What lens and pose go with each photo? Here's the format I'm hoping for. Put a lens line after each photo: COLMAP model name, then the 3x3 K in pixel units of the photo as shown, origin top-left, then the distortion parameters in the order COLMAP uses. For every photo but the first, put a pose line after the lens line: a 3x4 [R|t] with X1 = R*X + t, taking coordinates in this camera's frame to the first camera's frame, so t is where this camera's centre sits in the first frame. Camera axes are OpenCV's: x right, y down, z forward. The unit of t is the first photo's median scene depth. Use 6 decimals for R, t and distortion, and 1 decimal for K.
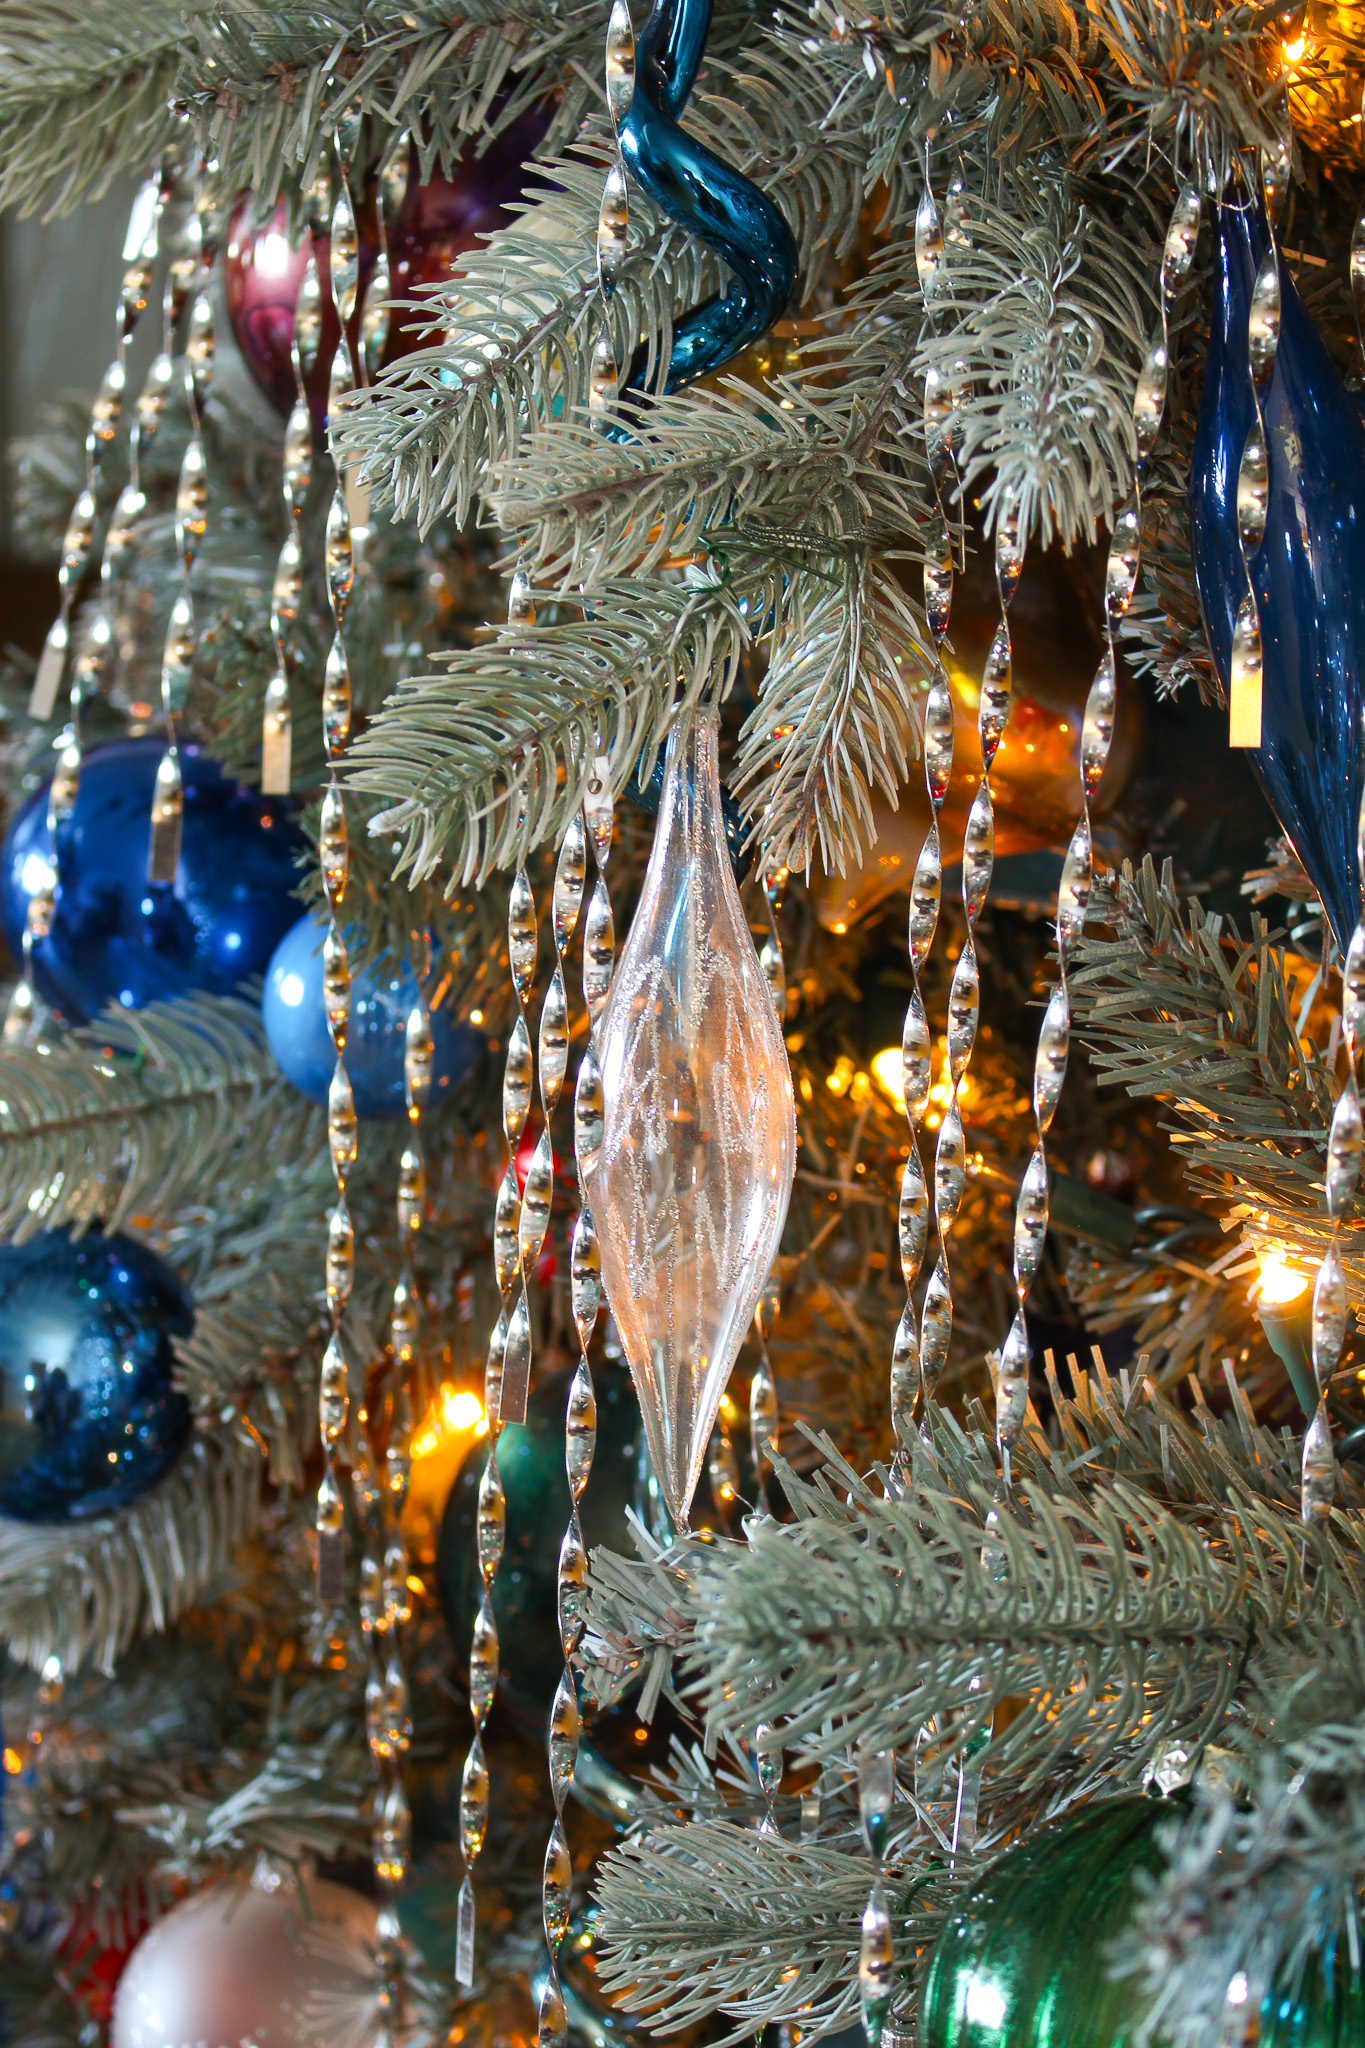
lens RADIAL K [[4500.9, 0, 690.9], [0, 4500.9, 1029.1], [0, 0, 1]] dist [0.029841, 0.000000]
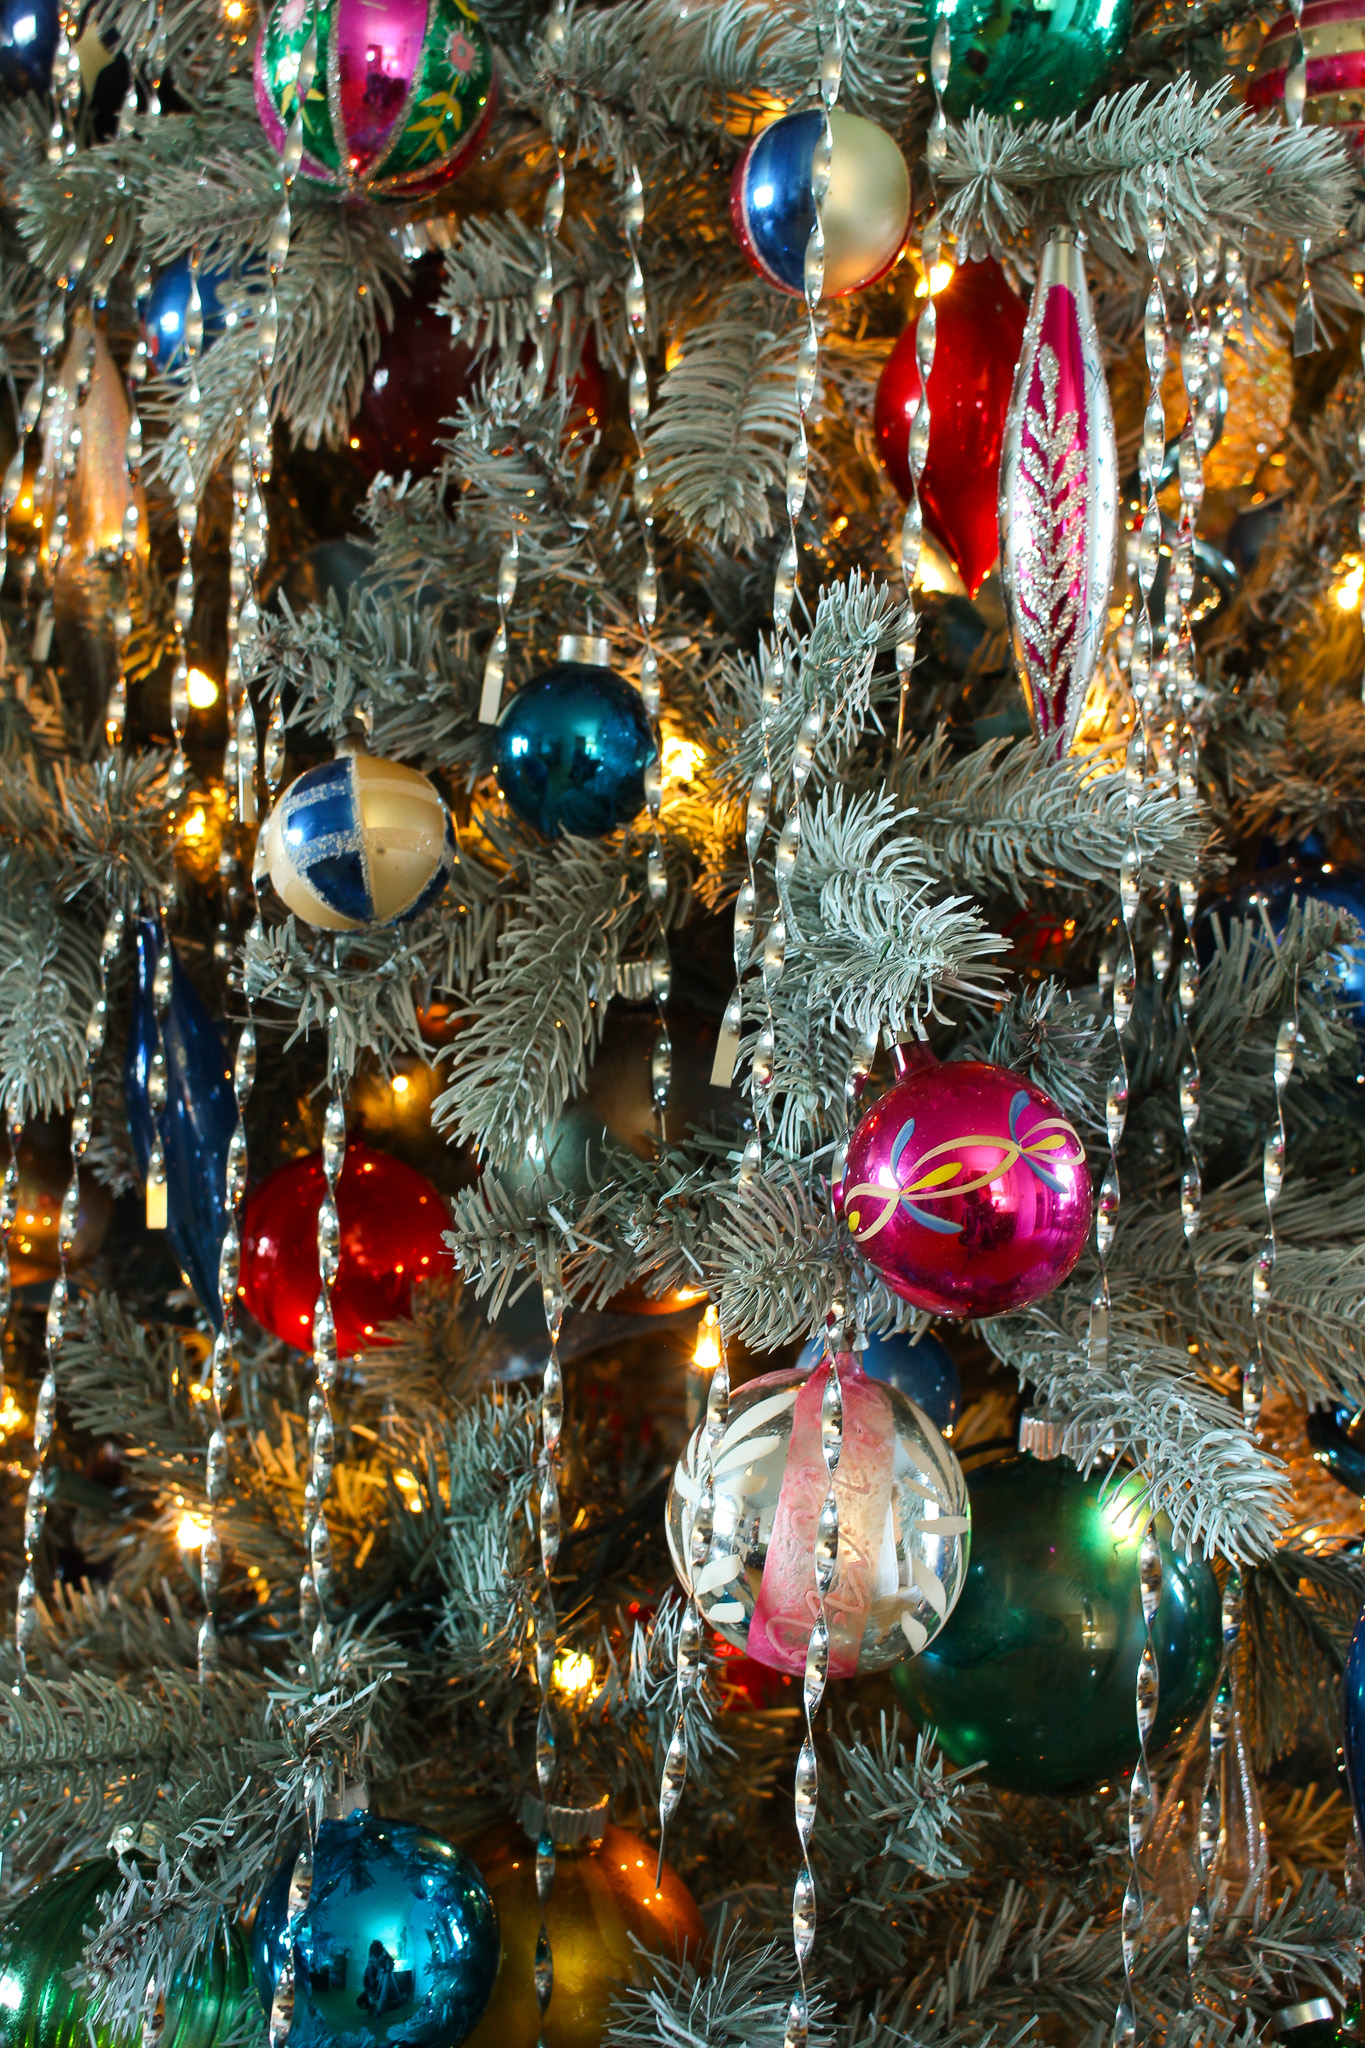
lens RADIAL K [[2463.9, 0, 679.4], [0, 2463.9, 1026.1], [0, 0, 1]] dist [-0.079075, 0.000000]
pose [[0.955673, -0.006786, 0.294353, 0.036007], [0.041484, 0.992865, -0.111797, -0.024523], [-0.291495, 0.119052, 0.949135, 0.036619]]
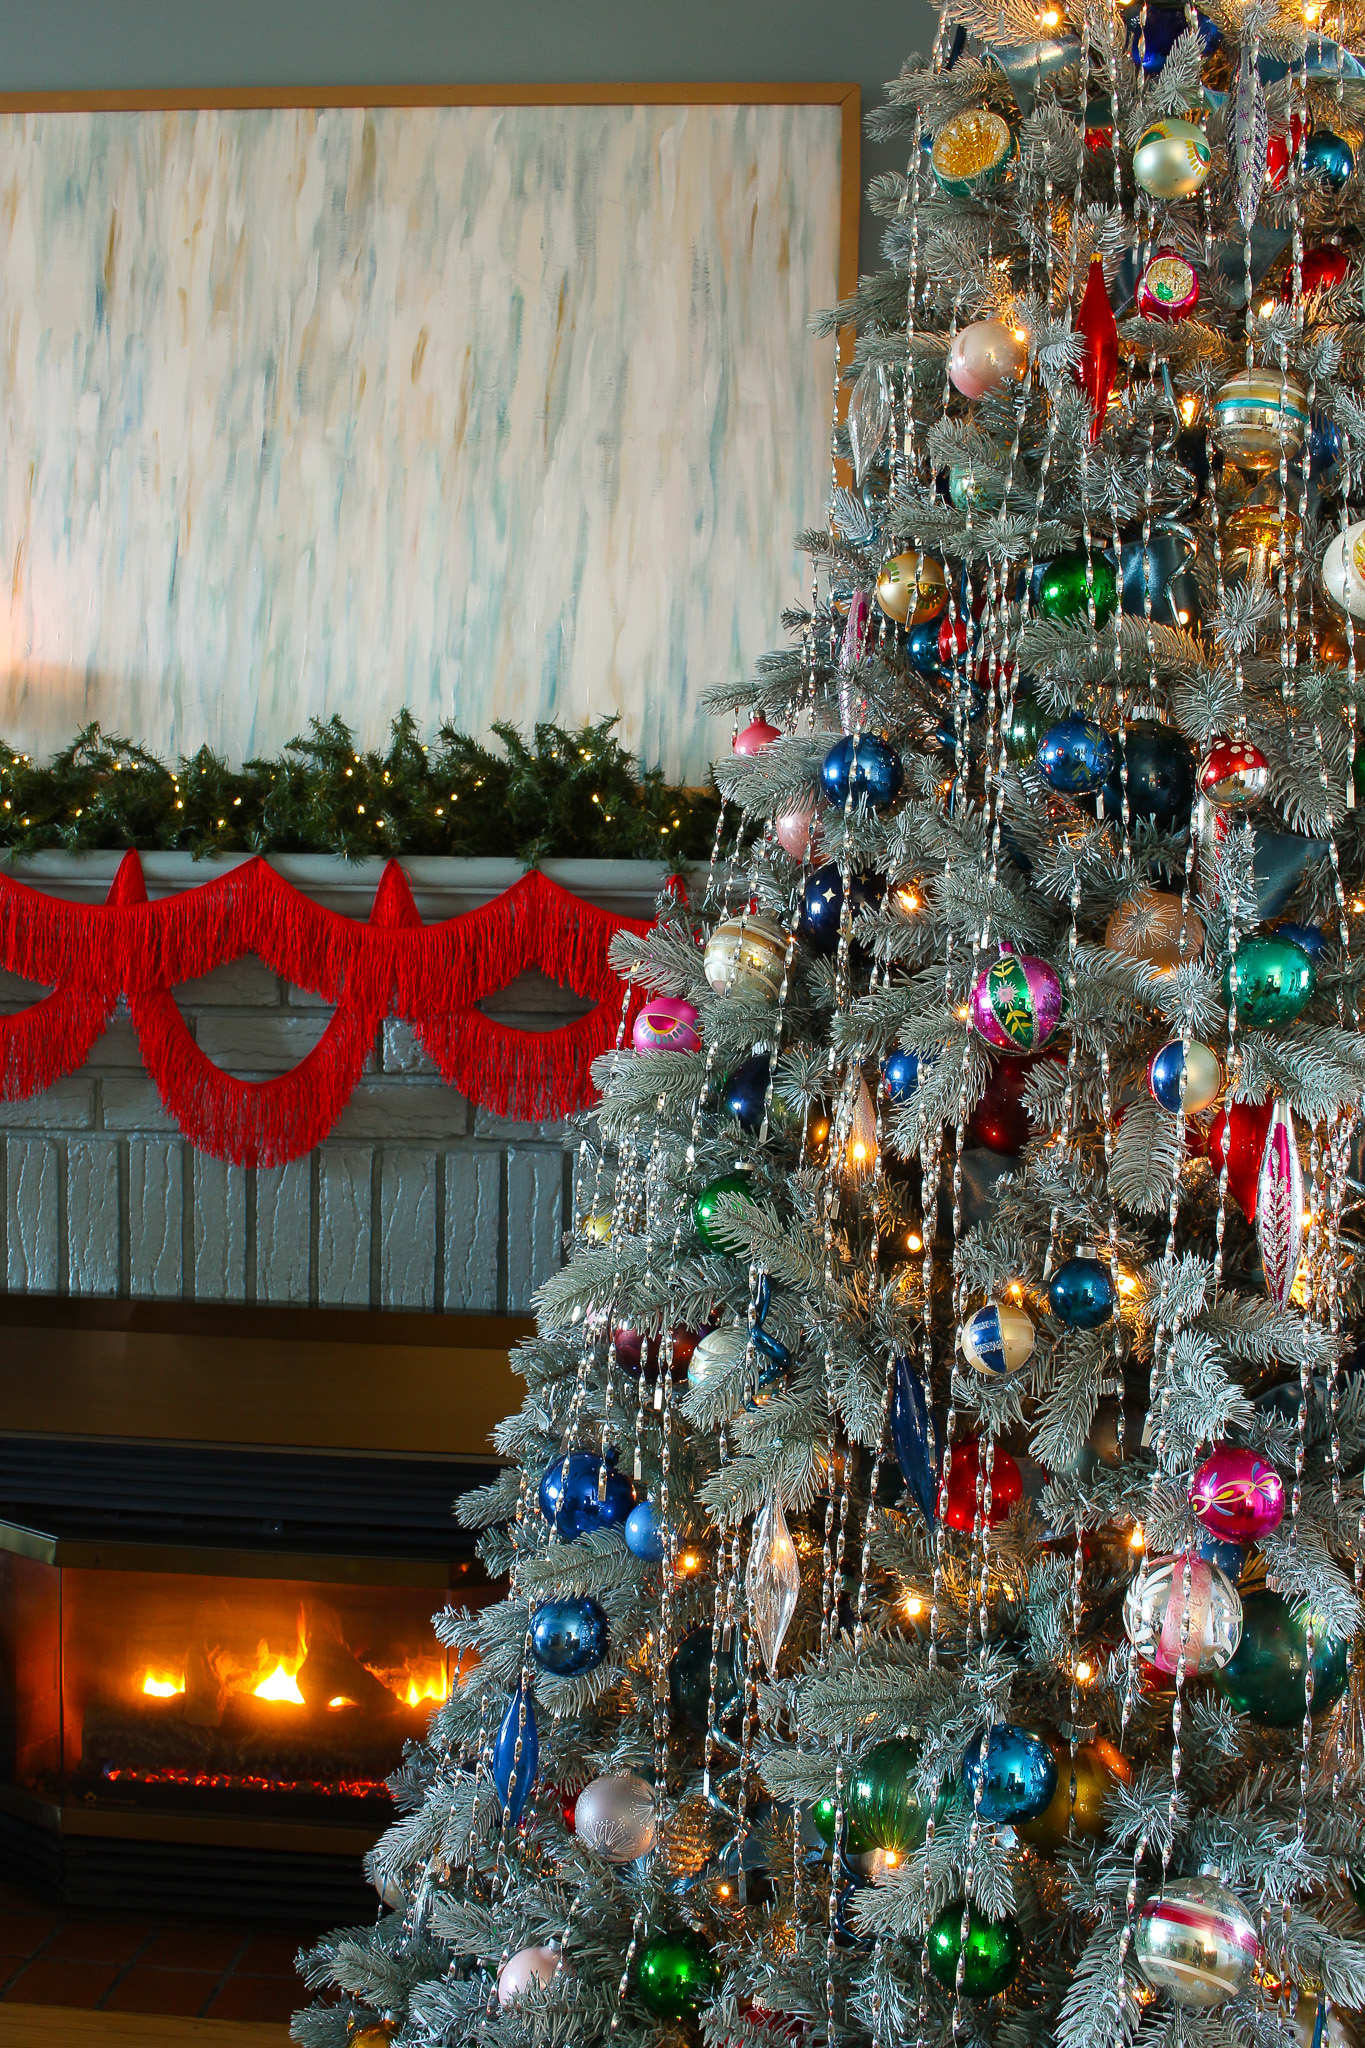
lens RADIAL K [[2118.5, 0, 690.7], [0, 2118.5, 1032.2], [0, 0, 1]] dist [-0.101101, 0.000000]
pose [[0.993218, -0.002215, 0.116249, -0.288758], [0.020895, 0.986943, -0.159712, -0.158890], [-0.114377, 0.161058, 0.980295, -0.917444]]
